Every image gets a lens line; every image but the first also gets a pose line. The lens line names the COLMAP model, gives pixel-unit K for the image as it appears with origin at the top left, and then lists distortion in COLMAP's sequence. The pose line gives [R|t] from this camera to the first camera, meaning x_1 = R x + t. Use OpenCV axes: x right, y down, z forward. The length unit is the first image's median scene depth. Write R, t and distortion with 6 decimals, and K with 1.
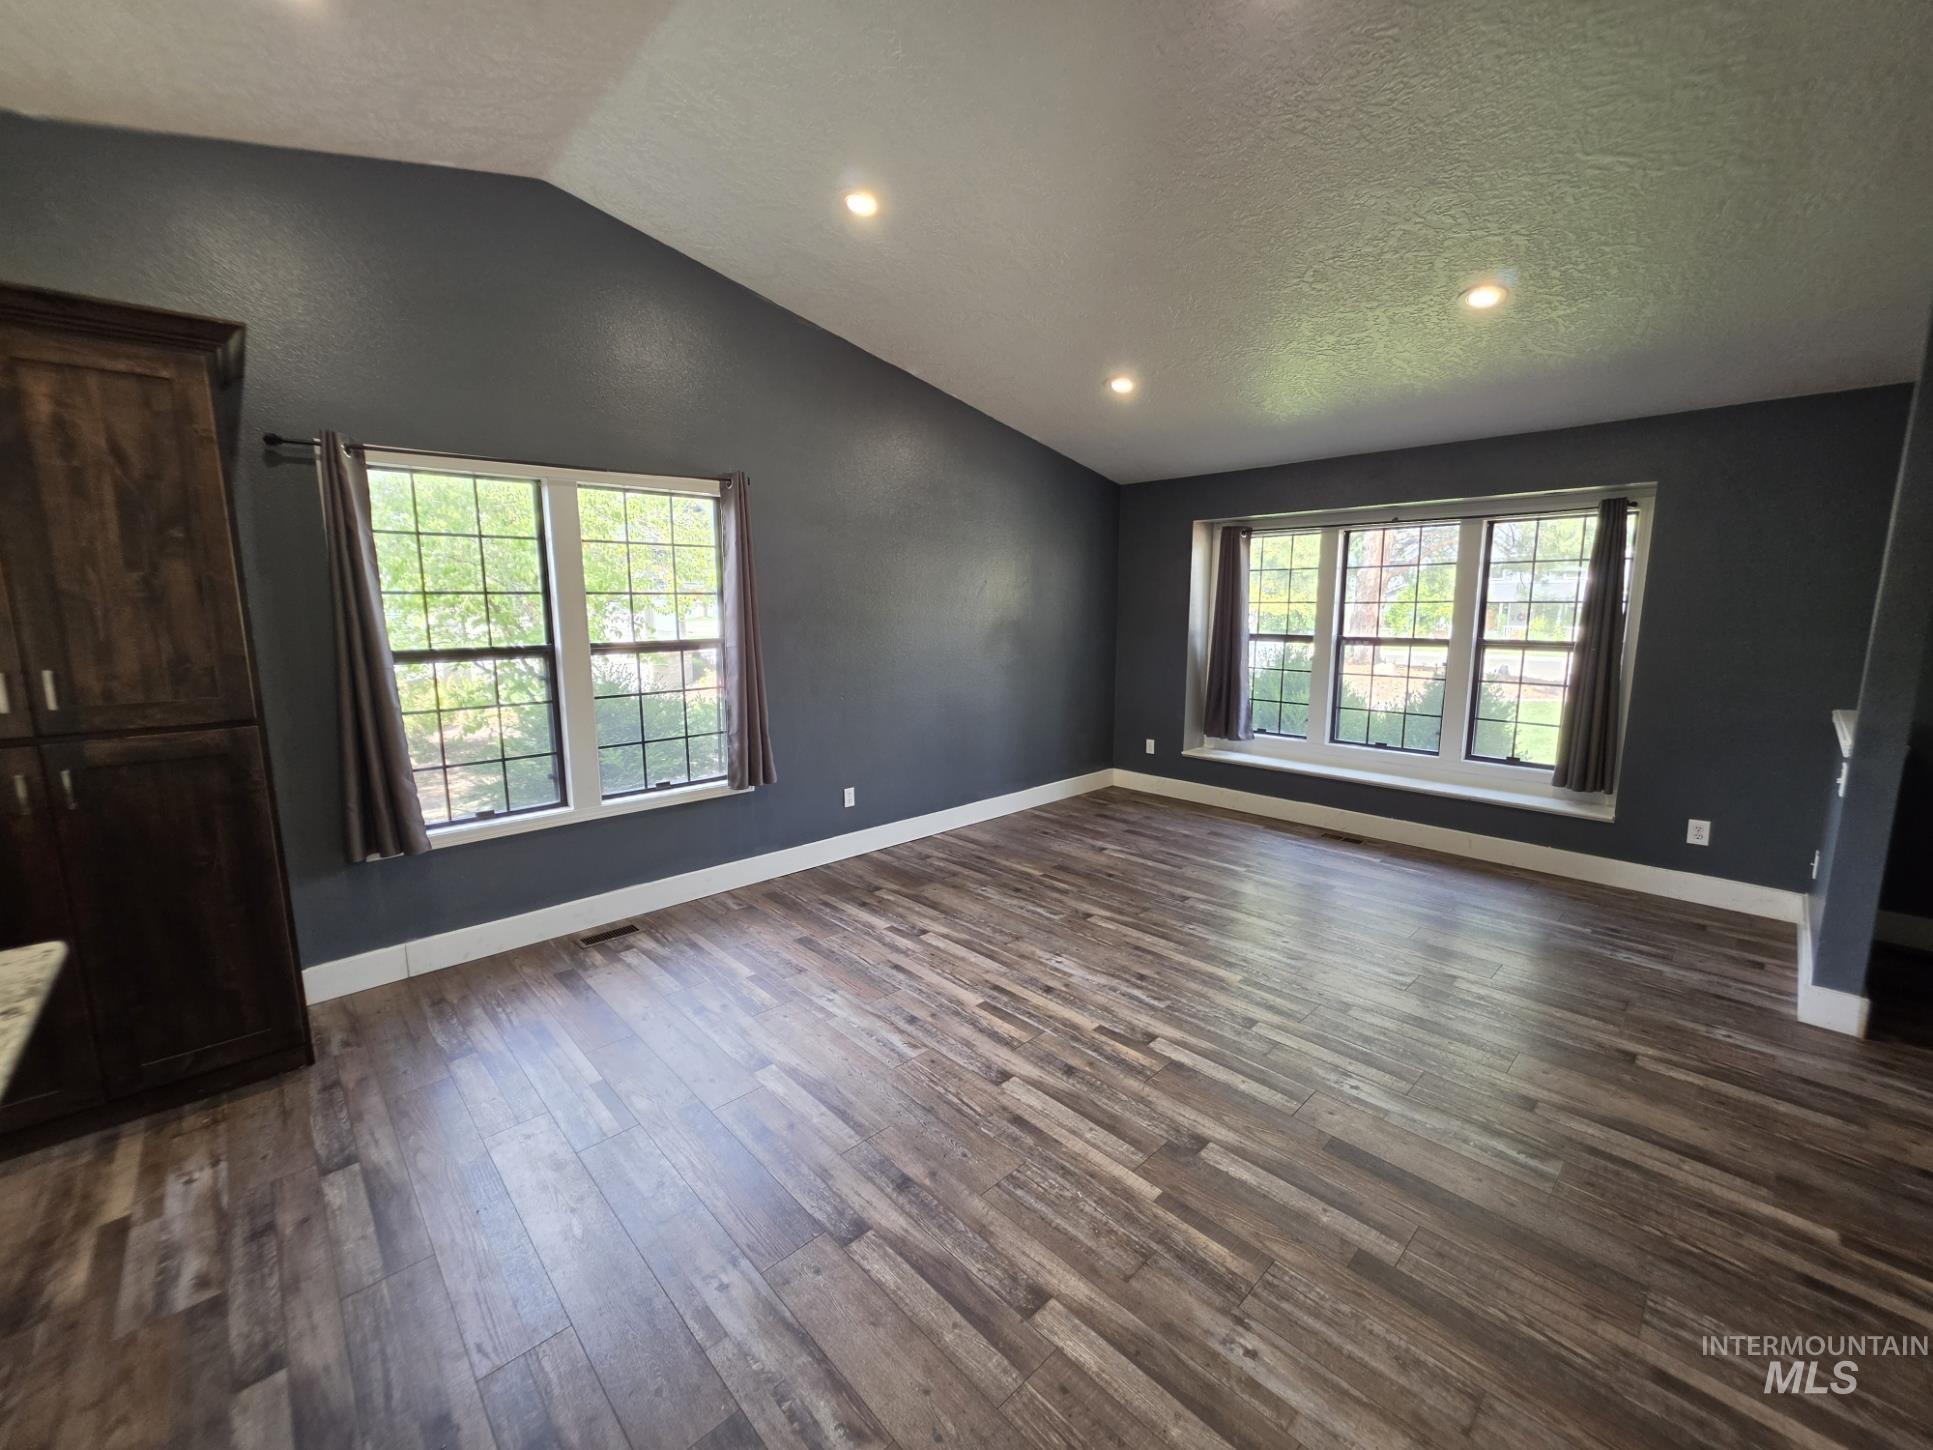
lens RADIAL K [[773.4, 0, 957.2], [0, 773.4, 719.3], [0, 0, 1]] dist [-0.000537, -0.000076]
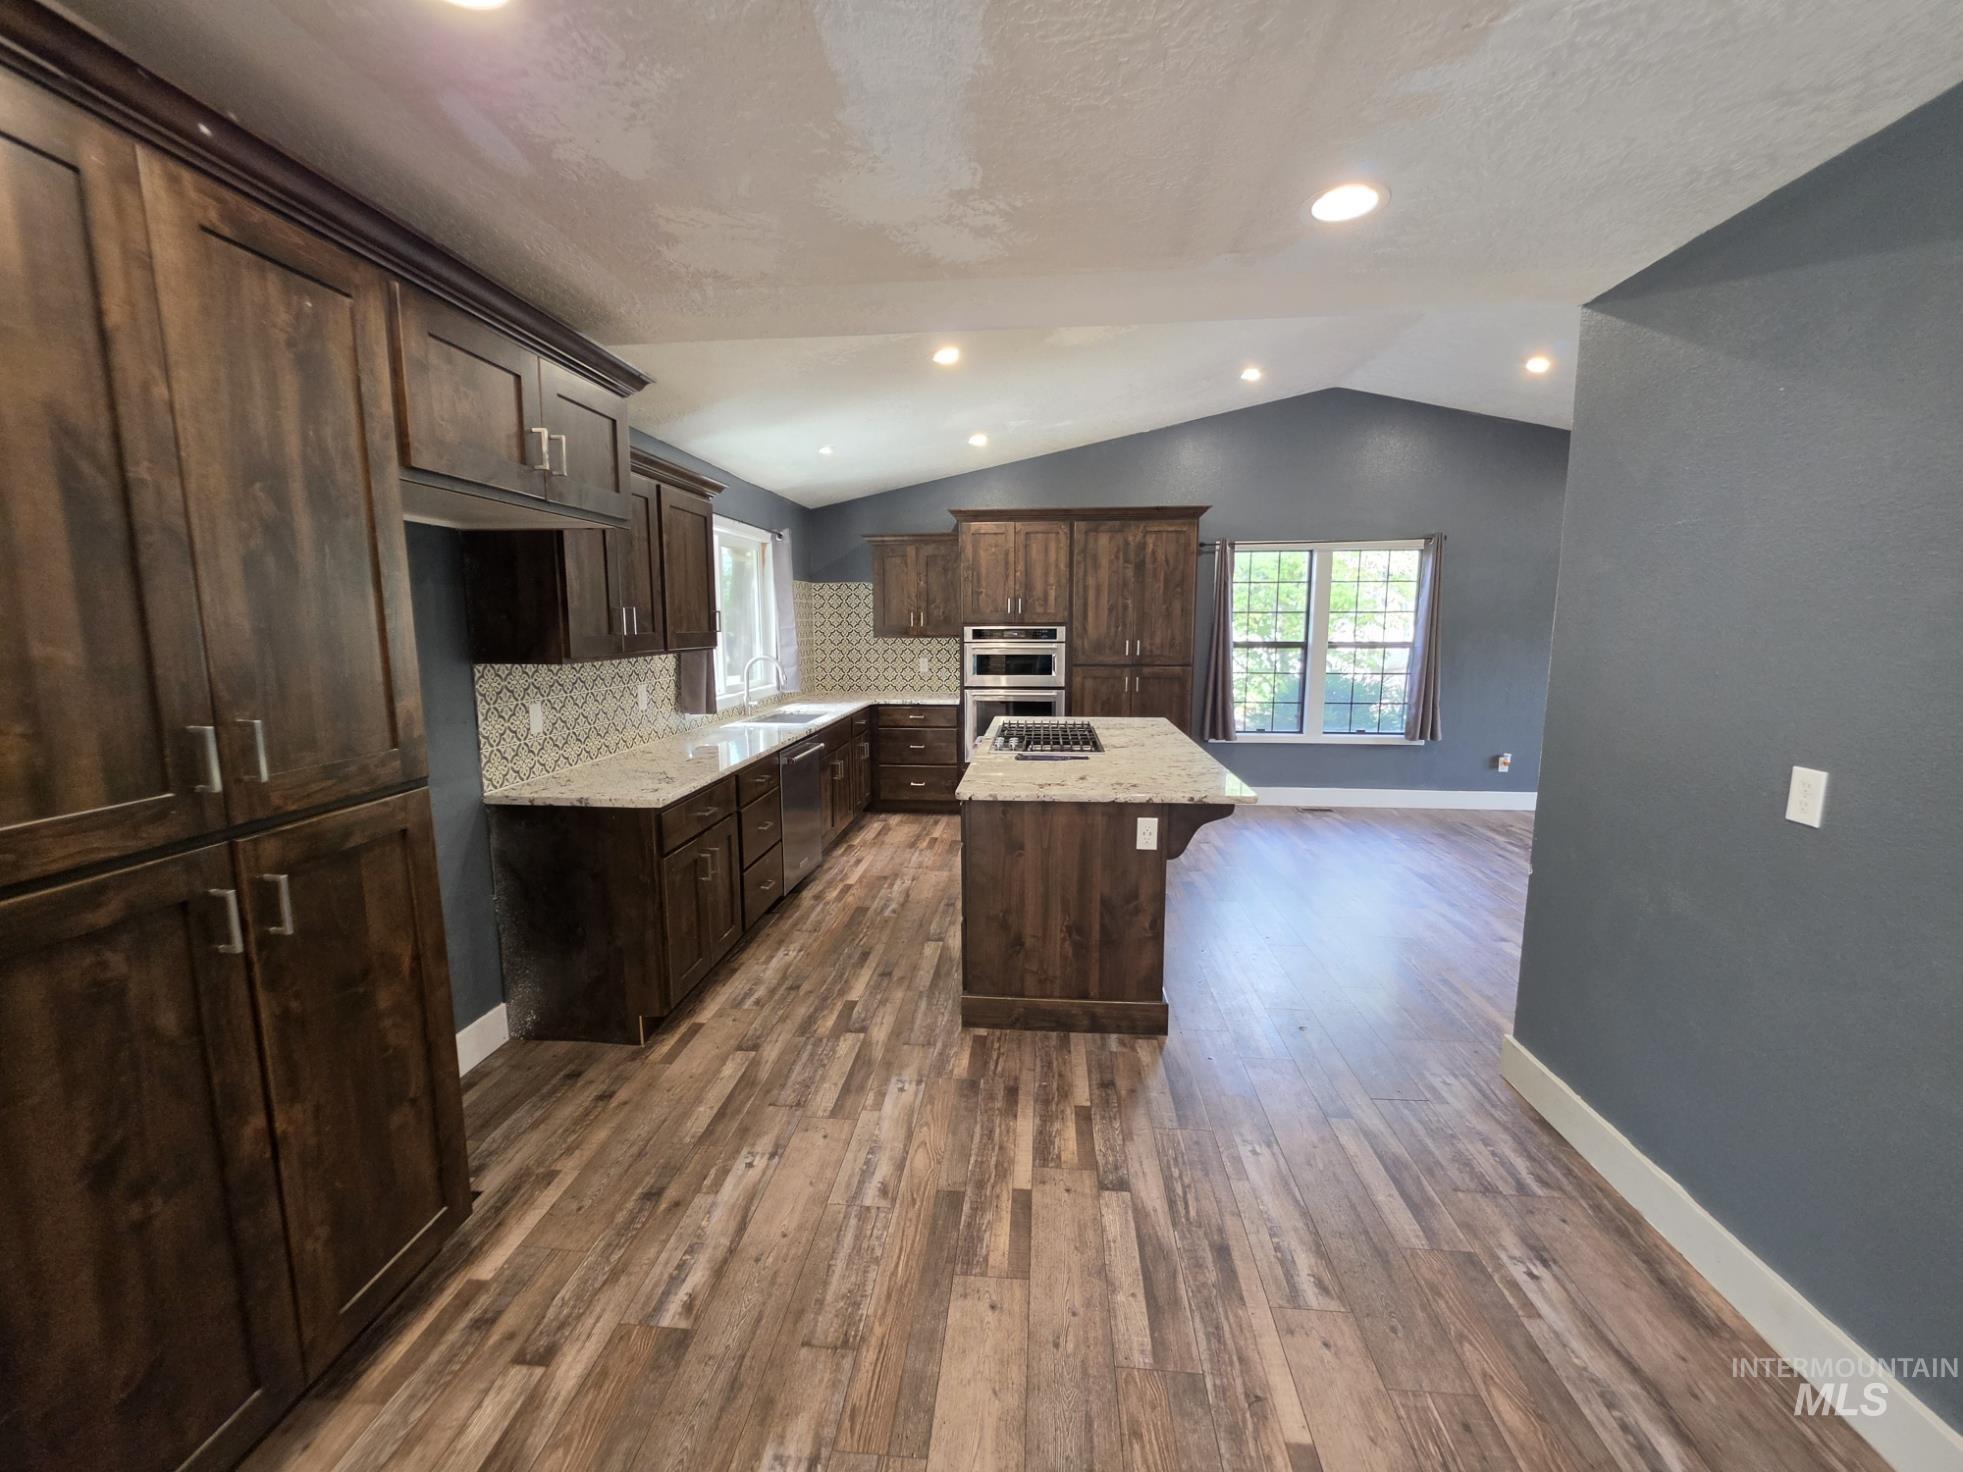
lens RADIAL K [[782.4, 0, 981.3], [0, 782.4, 726.2], [0, 0, 1]] dist [-0.000476, 0.000125]
pose [[0.666202, 0.104506, -0.738413, 0.400482], [-0.116475, 0.992563, 0.035390, 0.148395], [0.736620, 0.062429, 0.673420, -0.922343]]
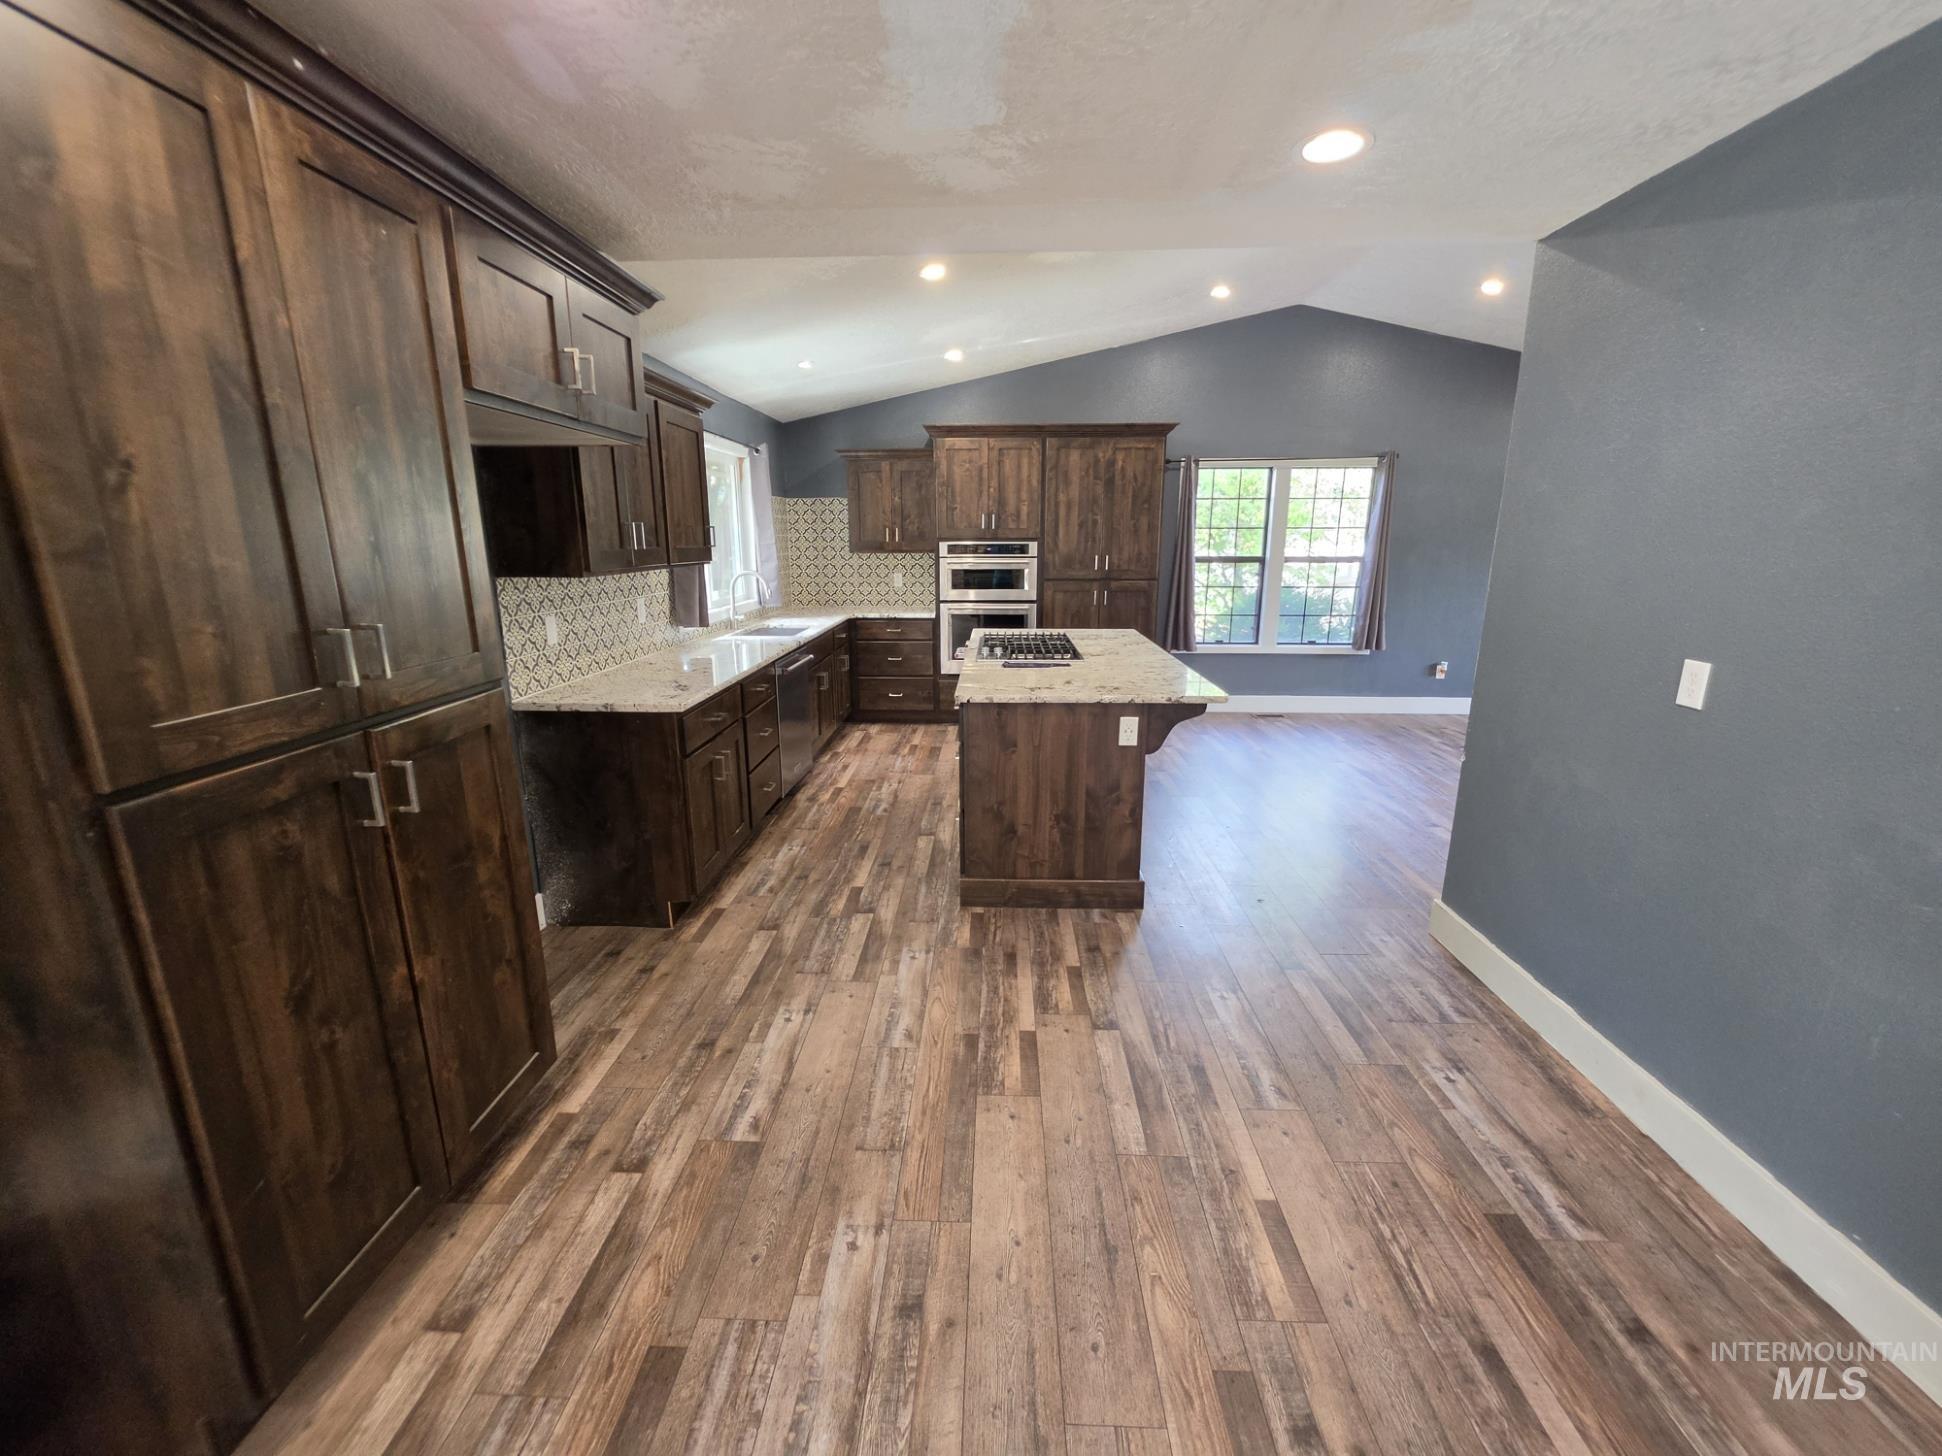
lens RADIAL K [[771.5, 0, 972.8], [0, 771.5, 714.0], [0, 0, 1]] dist [0.000195, 0.000051]
pose [[0.700776, 0.164740, -0.694100, 0.415912], [-0.111942, 0.986311, 0.121075, 0.163191], [0.704544, -0.007147, 0.709624, -1.009535]]
